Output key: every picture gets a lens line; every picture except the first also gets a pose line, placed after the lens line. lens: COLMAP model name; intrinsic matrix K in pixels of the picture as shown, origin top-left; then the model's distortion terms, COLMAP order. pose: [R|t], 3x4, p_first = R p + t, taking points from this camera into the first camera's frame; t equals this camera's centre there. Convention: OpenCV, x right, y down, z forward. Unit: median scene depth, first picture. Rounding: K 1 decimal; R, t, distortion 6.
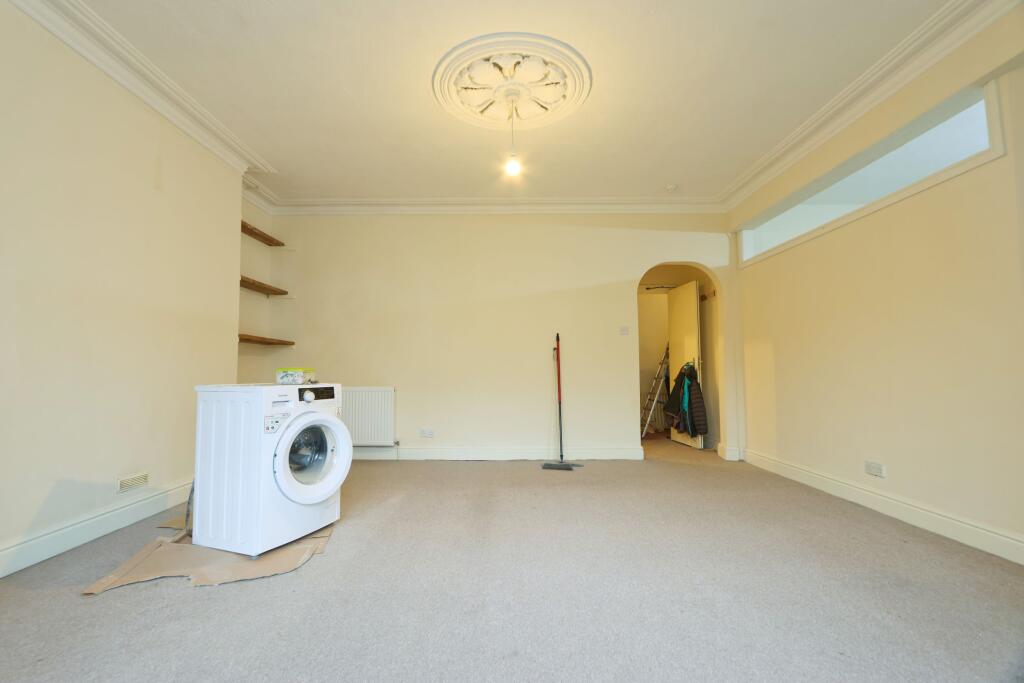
lens RADIAL K [[473.6, 0, 512.0], [0, 473.6, 341.5], [0, 0, 1]] dist [0.001759, 0.000153]
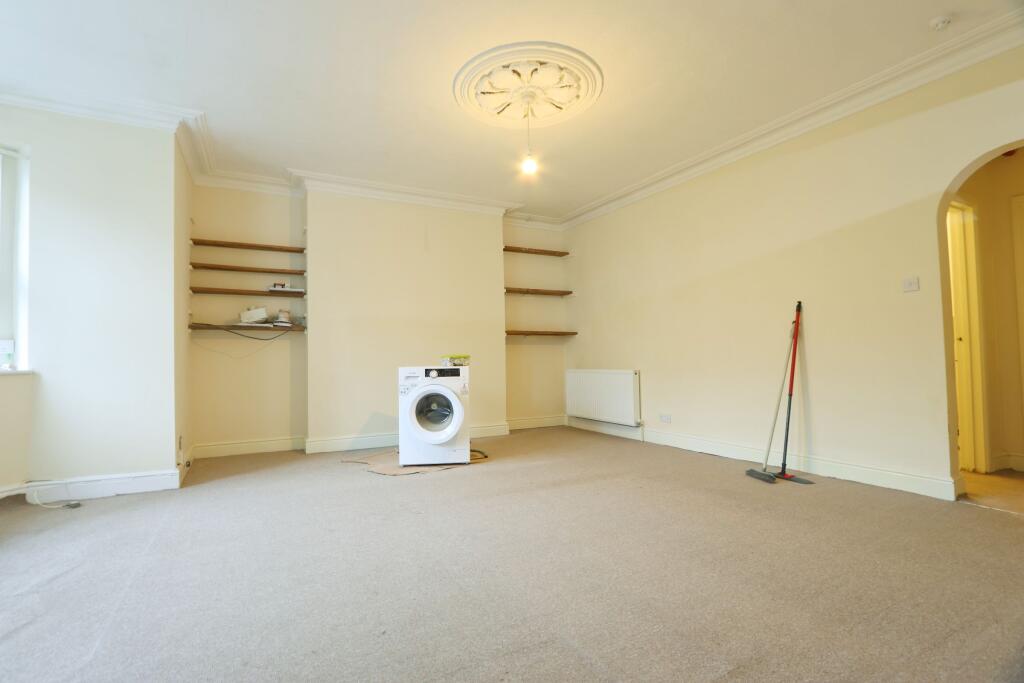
lens RADIAL K [[498.1, 0, 511.7], [0, 498.1, 343.0], [0, 0, 1]] dist [-0.001275, 0.000007]
pose [[0.478659, -0.033554, -0.877359, 0.723953], [0.068570, 0.997646, -0.000745, 0.022888], [0.875319, -0.059803, 0.479833, 0.301180]]
